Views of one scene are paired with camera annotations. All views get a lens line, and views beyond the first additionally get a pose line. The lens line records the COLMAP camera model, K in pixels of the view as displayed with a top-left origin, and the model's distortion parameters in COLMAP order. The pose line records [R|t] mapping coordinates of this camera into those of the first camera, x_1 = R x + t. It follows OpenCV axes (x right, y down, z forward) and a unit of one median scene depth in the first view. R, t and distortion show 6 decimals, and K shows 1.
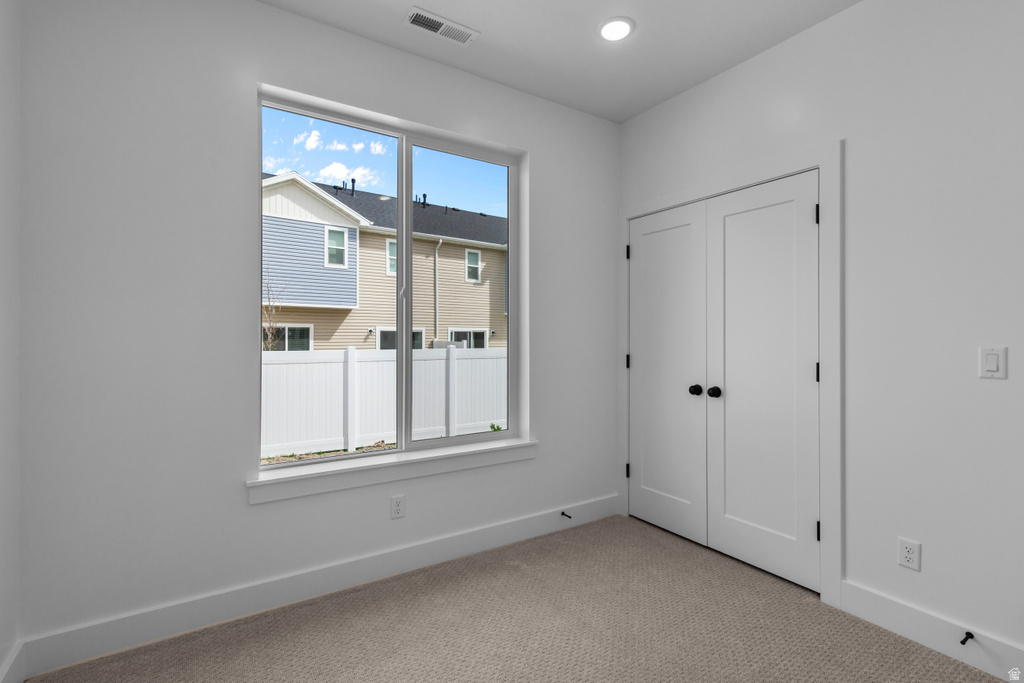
lens RADIAL K [[489.0, 0, 514.6], [0, 489.0, 327.8], [0, 0, 1]] dist [0.003340, 0.000361]
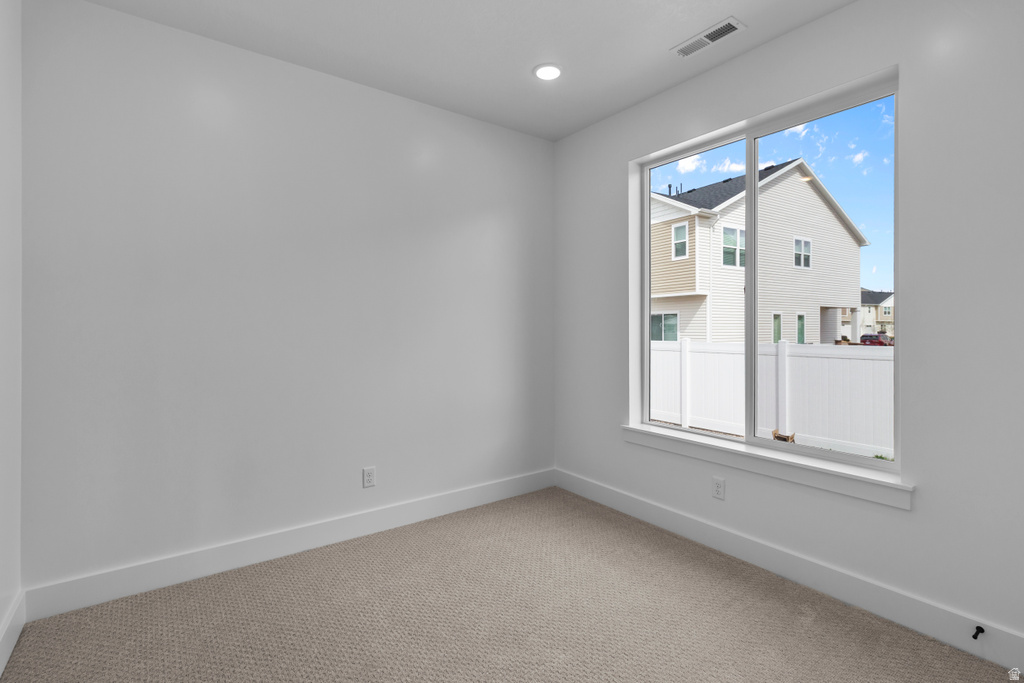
lens RADIAL K [[472.1, 0, 516.2], [0, 472.1, 343.3], [0, 0, 1]] dist [0.003828, 0.000423]
pose [[0.061929, 0.028419, -0.997676, 0.801282], [0.014125, 0.999469, 0.029347, 0.011004], [0.997981, -0.015909, 0.061495, 0.524034]]
